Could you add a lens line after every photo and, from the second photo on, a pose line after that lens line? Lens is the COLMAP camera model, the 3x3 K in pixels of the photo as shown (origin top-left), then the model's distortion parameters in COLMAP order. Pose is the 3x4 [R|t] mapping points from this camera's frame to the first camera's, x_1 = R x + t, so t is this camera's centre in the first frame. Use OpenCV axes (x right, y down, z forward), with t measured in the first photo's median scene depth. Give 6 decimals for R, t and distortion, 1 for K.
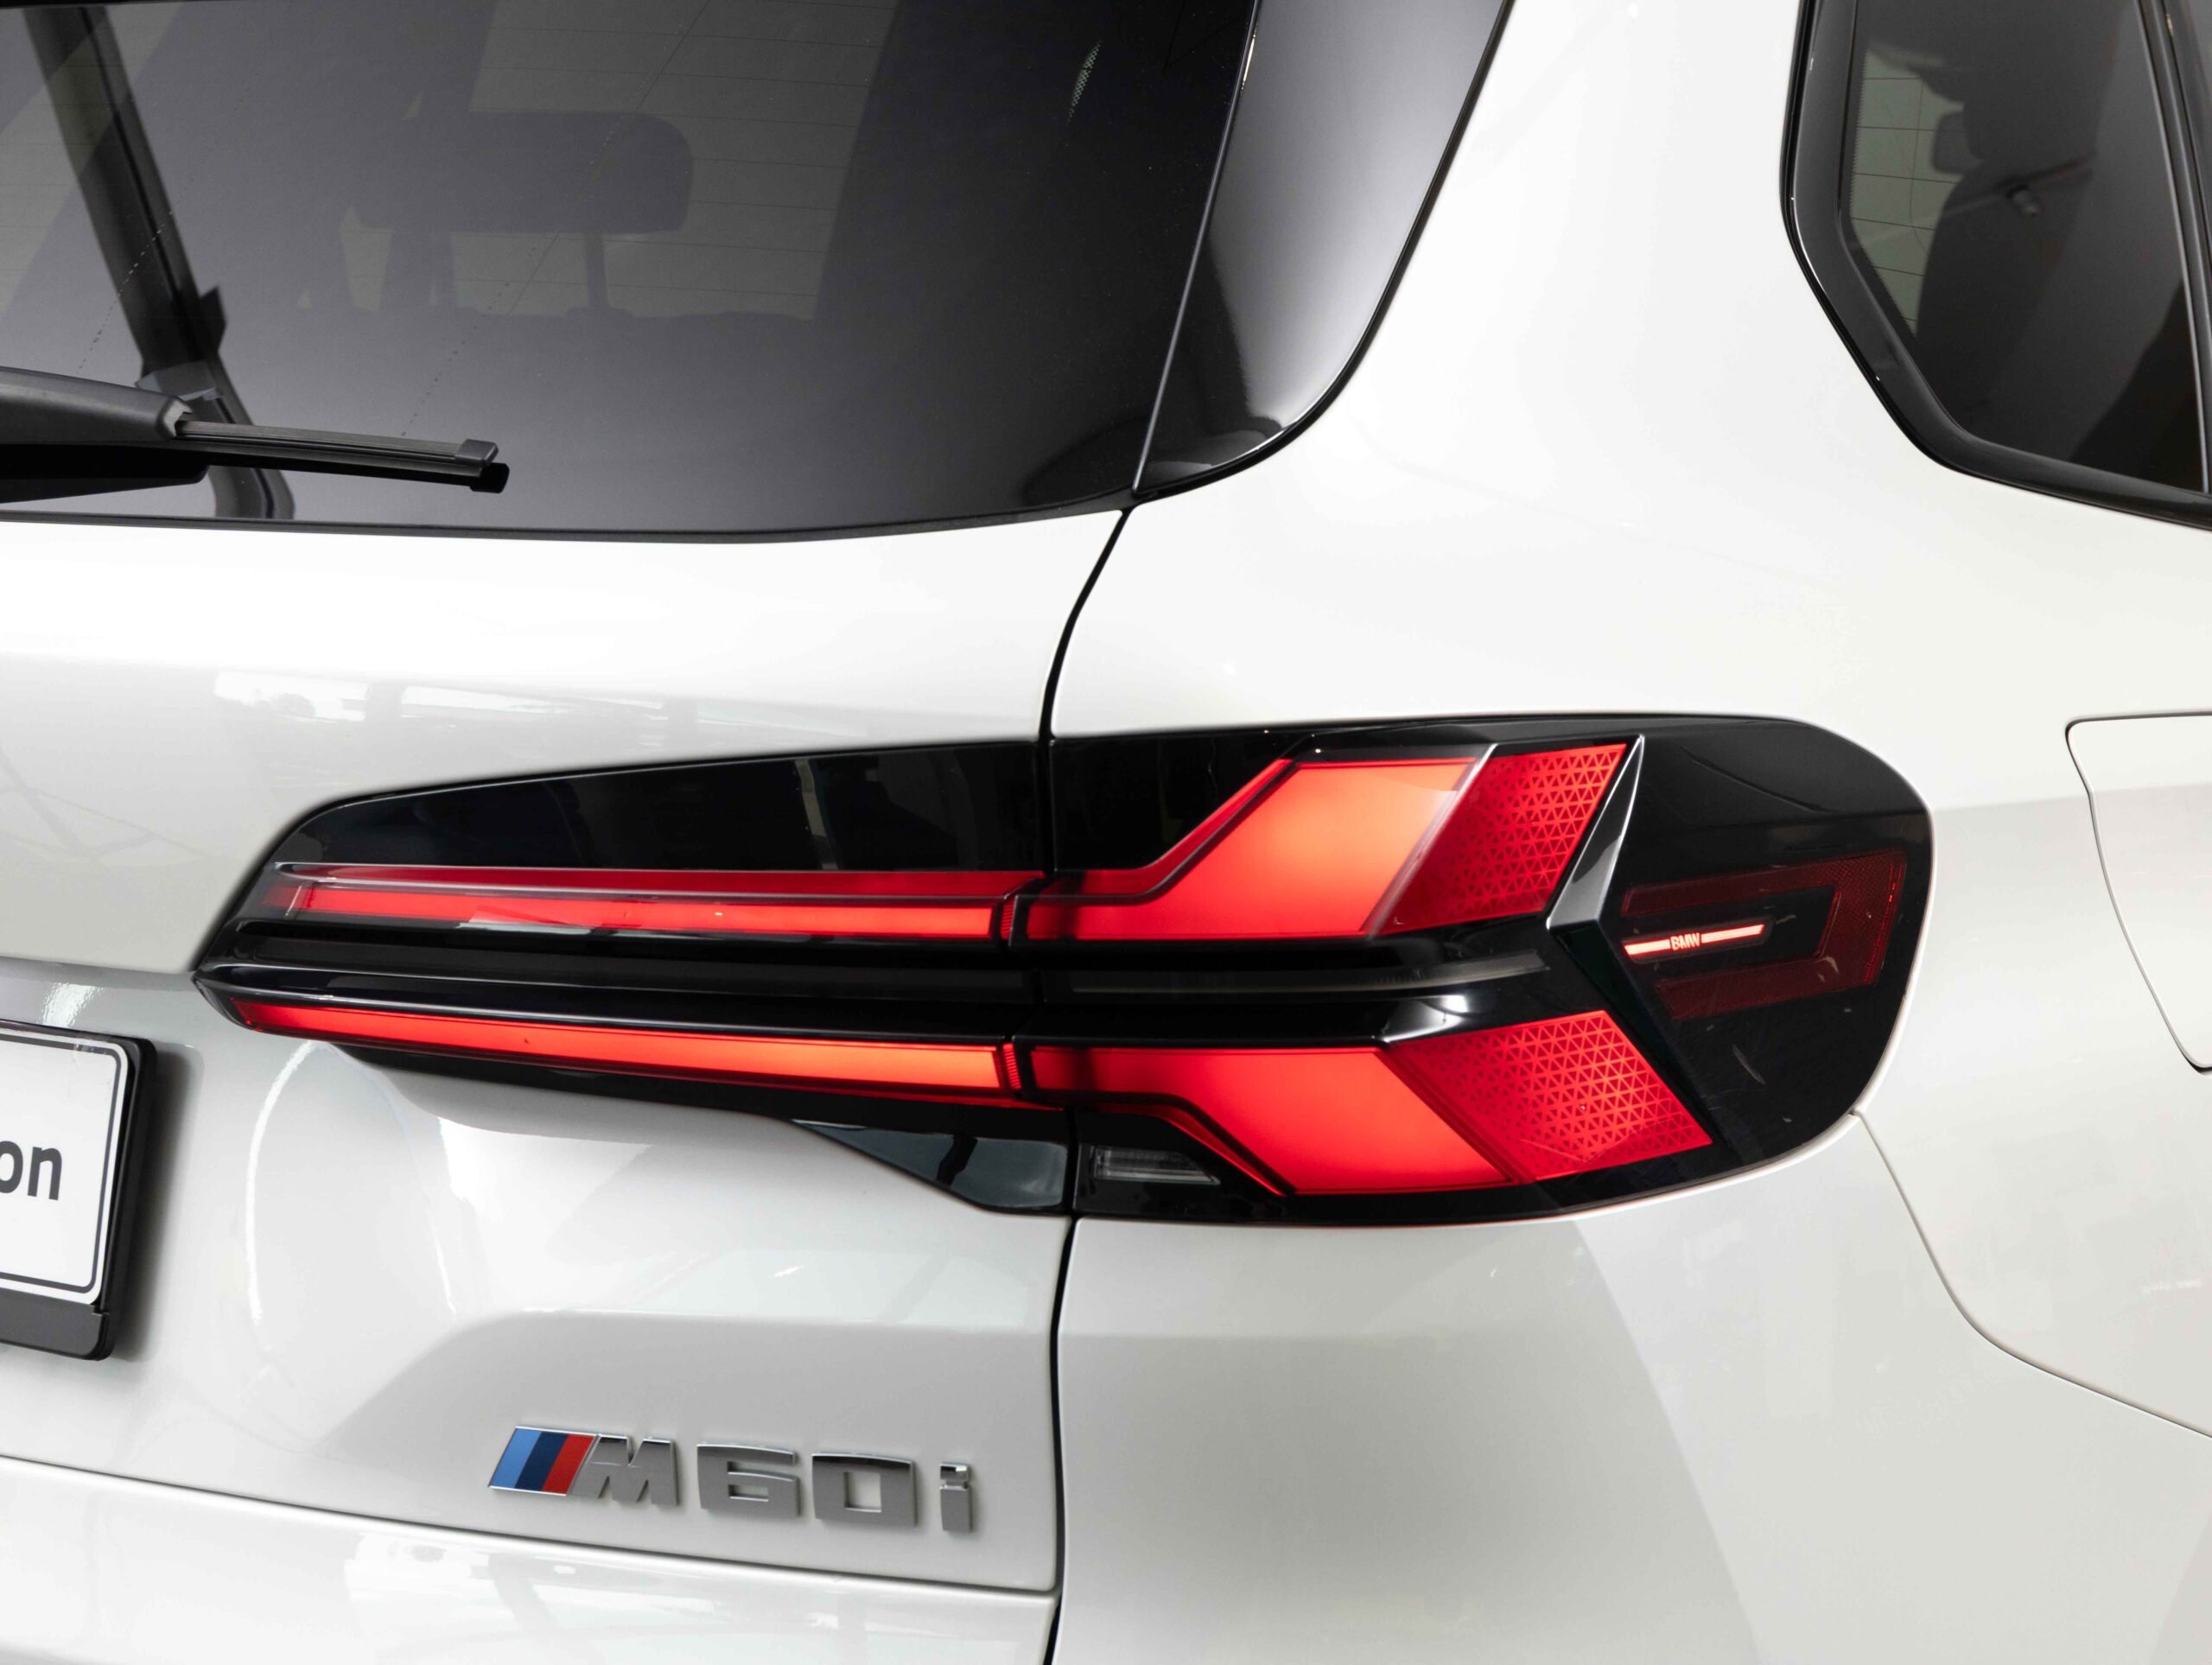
lens RADIAL K [[4341.8, 0, 1100.3], [0, 4341.8, 816.3], [0, 0, 1]] dist [-0.027849, 0.000000]
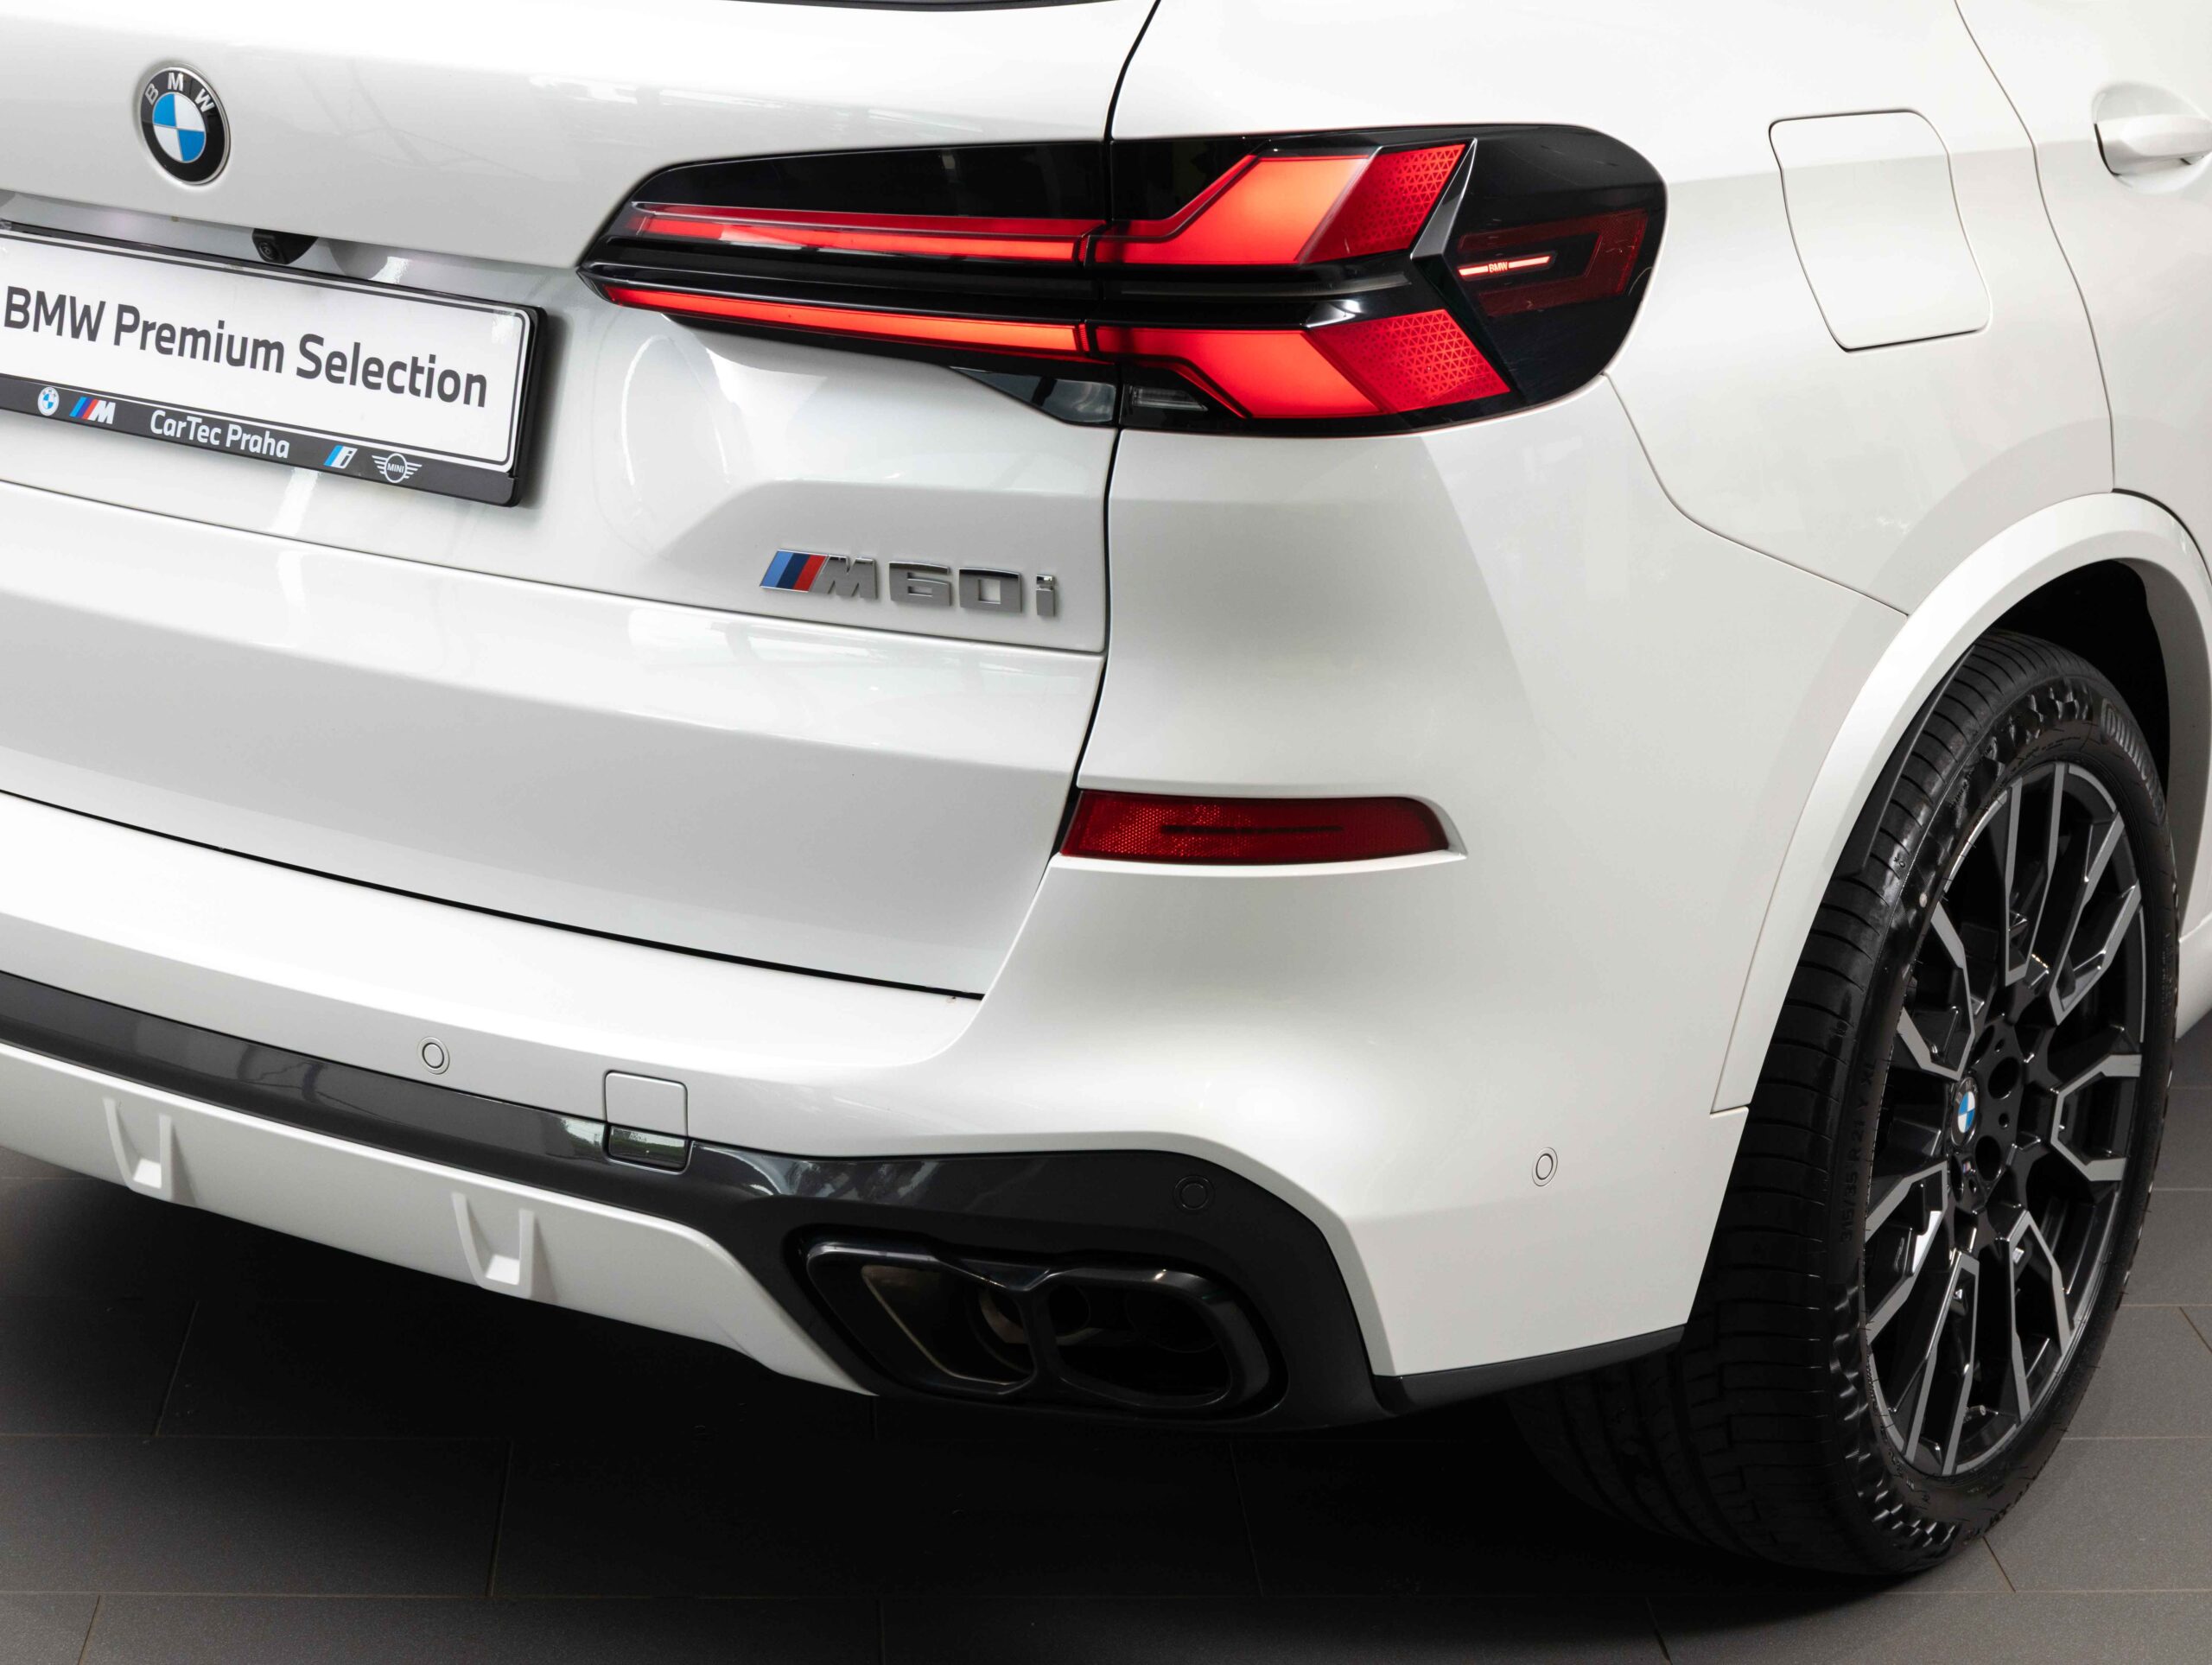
lens RADIAL K [[4341.8, 0, 1099.5], [0, 4341.8, 813.4], [0, 0, 1]] dist [-0.027849, 0.000000]
pose [[0.999770, 0.020047, -0.007626, 0.001906], [-0.018392, 0.984208, 0.176058, -0.054121], [0.011035, -0.175877, 0.984350, -0.649484]]
